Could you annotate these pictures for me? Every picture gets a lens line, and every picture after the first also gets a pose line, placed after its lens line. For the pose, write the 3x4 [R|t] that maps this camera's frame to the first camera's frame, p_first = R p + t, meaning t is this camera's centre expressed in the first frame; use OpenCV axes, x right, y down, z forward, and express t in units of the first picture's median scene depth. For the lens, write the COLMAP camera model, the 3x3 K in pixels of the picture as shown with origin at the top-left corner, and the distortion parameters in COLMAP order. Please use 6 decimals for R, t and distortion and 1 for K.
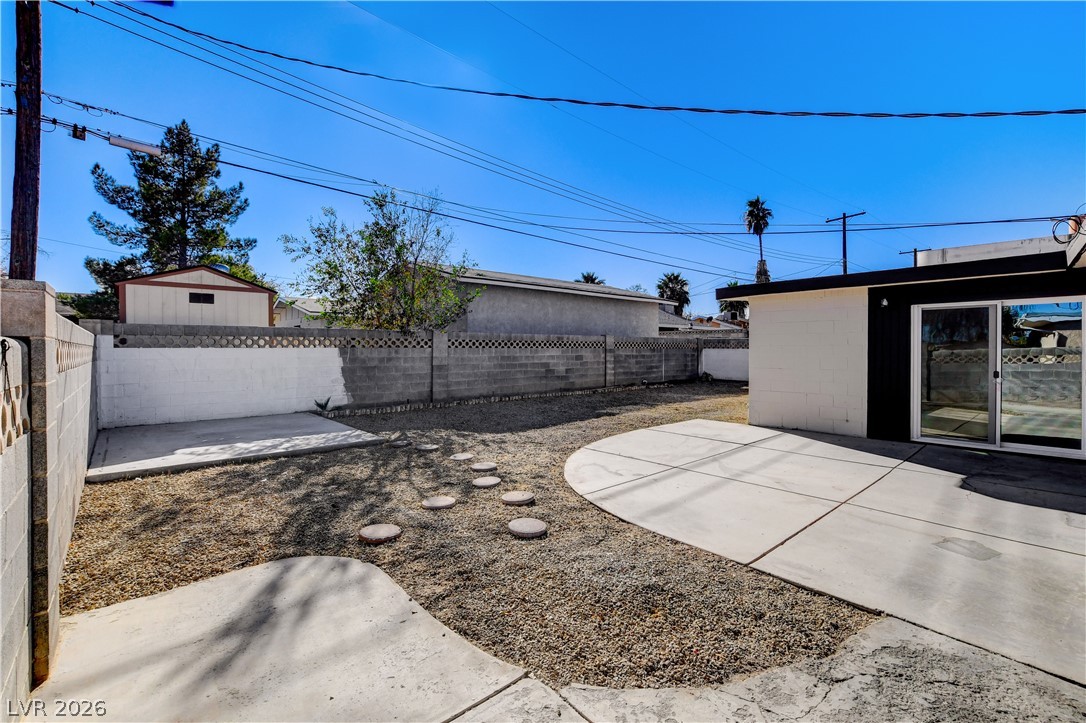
lens RADIAL K [[476.0, 0, 548.2], [0, 476.0, 353.7], [0, 0, 1]] dist [-0.011727, -0.000942]
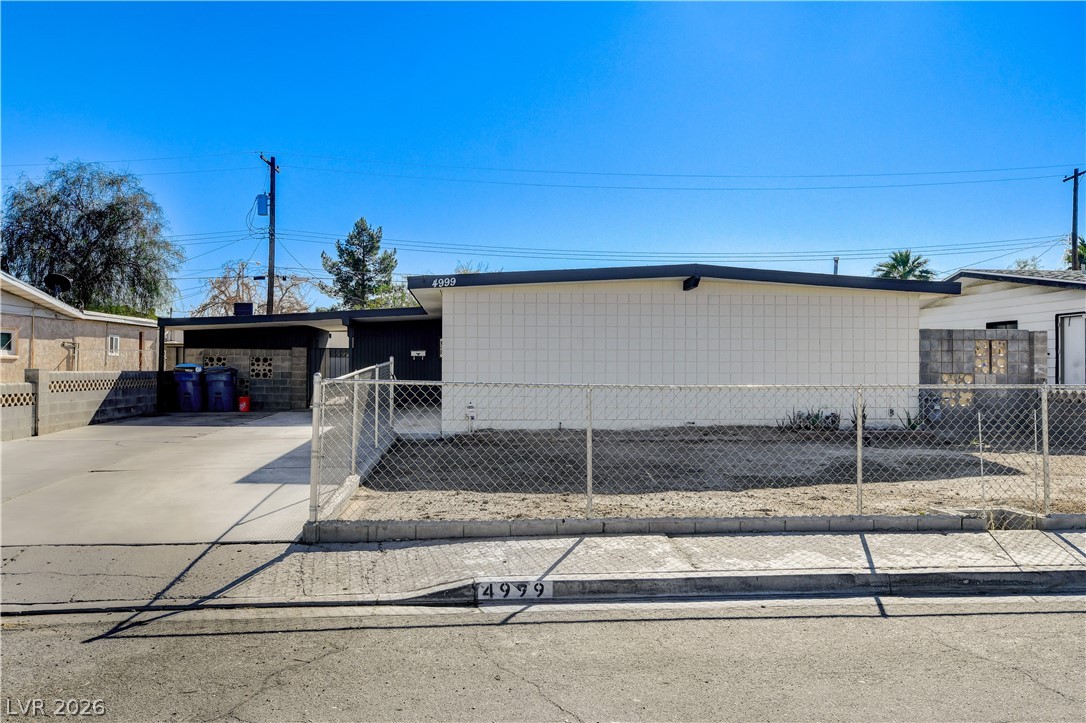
lens RADIAL K [[918.9, 0, 534.6], [0, 918.9, 353.2], [0, 0, 1]] dist [0.026718, 0.007889]
pose [[0.788039, -0.011756, -0.615513, 2.471973], [-0.013912, 0.999222, -0.036895, 0.107594], [0.615468, 0.037638, 0.787262, -1.662386]]
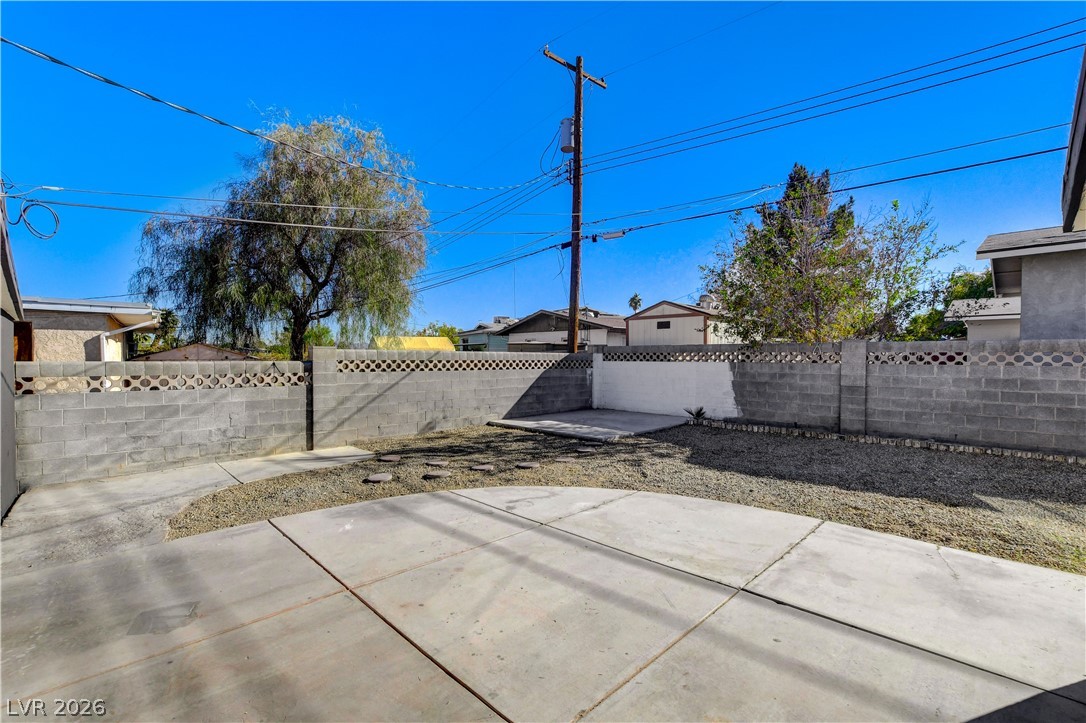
lens RADIAL K [[476.0, 0, 544.1], [0, 476.0, 362.8], [0, 0, 1]] dist [-0.011727, -0.000942]
pose [[0.051413, 0.012039, -0.998605, 0.550286], [-0.013349, 0.999846, 0.011367, -0.016592], [0.998588, 0.012746, 0.051566, 0.509411]]
